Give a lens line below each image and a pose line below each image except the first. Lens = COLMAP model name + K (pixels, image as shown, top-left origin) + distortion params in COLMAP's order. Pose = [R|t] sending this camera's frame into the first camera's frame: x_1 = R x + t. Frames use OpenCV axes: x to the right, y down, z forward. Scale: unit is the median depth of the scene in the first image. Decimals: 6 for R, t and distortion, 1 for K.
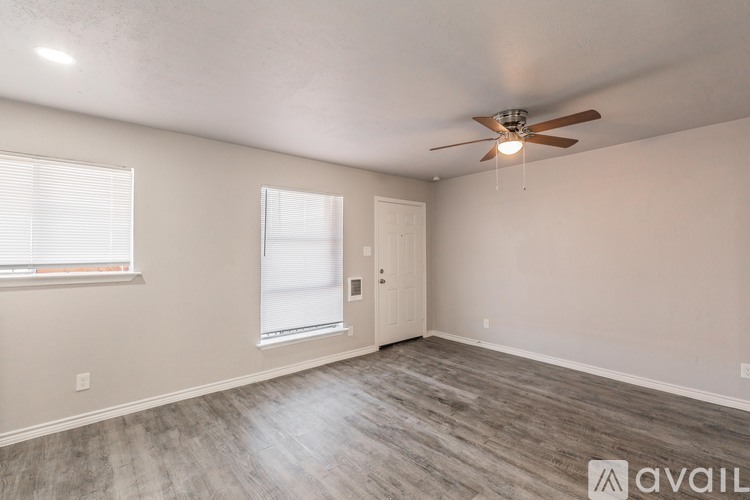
lens RADIAL K [[340.0, 0, 374.2], [0, 340.0, 249.4], [0, 0, 1]] dist [-0.001806, -0.000500]
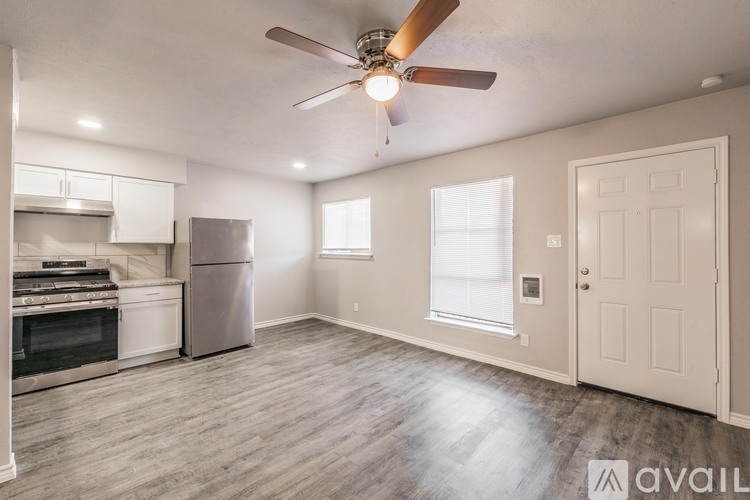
lens RADIAL K [[324.2, 0, 374.4], [0, 324.2, 247.7], [0, 0, 1]] dist [0.001164, 0.000384]
pose [[0.093398, 0.009825, -0.995580, 0.804005], [0.007531, 0.999916, 0.010574, 0.011822], [0.995600, -0.008486, 0.093316, 0.695885]]
